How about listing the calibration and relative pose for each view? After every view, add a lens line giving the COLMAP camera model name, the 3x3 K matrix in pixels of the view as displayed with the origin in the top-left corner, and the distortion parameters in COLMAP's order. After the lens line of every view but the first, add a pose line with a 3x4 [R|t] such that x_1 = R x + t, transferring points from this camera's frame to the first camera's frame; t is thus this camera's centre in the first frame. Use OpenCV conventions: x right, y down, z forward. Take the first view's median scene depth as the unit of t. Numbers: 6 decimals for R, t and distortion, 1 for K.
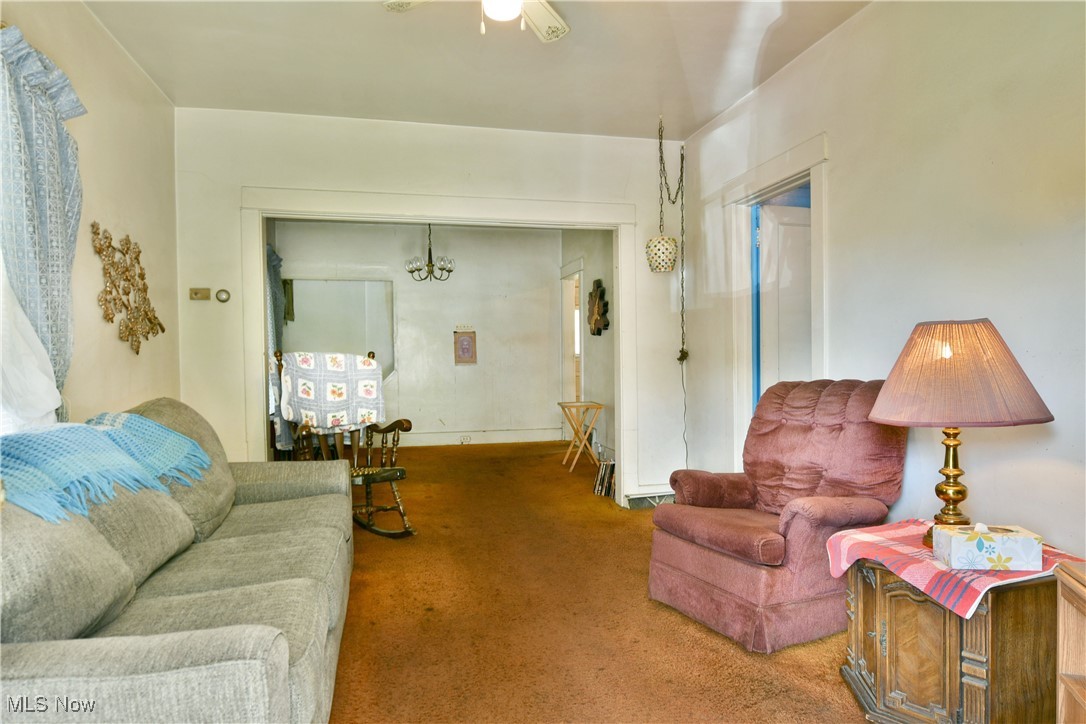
lens RADIAL K [[664.0, 0, 543.0], [0, 664.0, 358.9], [0, 0, 1]] dist [-0.005158, -0.006111]
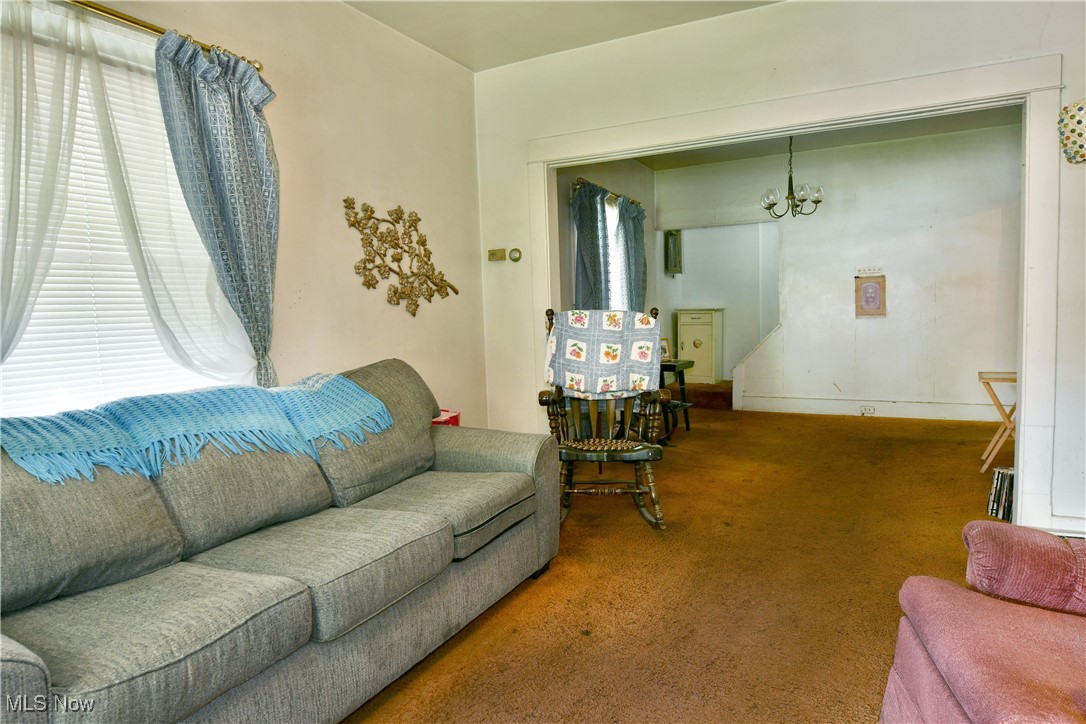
lens RADIAL K [[664.0, 0, 543.0], [0, 664.0, 358.9], [0, 0, 1]] dist [-0.005158, -0.006111]
pose [[0.753221, 0.034140, -0.656881, 0.205993], [0.016337, 0.997373, 0.070569, -0.008265], [0.657564, -0.063886, 0.750685, 0.254841]]
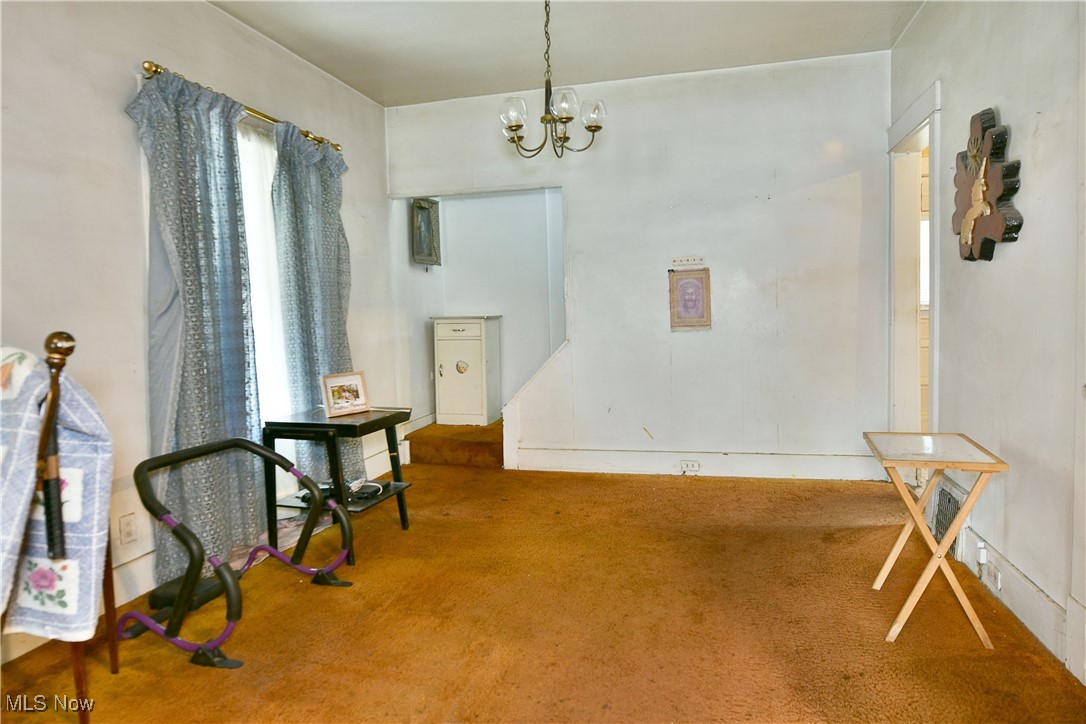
lens RADIAL K [[657.2, 0, 558.3], [0, 657.2, 350.1], [0, 0, 1]] dist [-0.016065, -0.001234]
pose [[0.892423, 0.009392, -0.451102, 0.053841], [0.019024, 0.998111, 0.058416, -0.015526], [0.450799, -0.060714, 0.890558, 0.863812]]
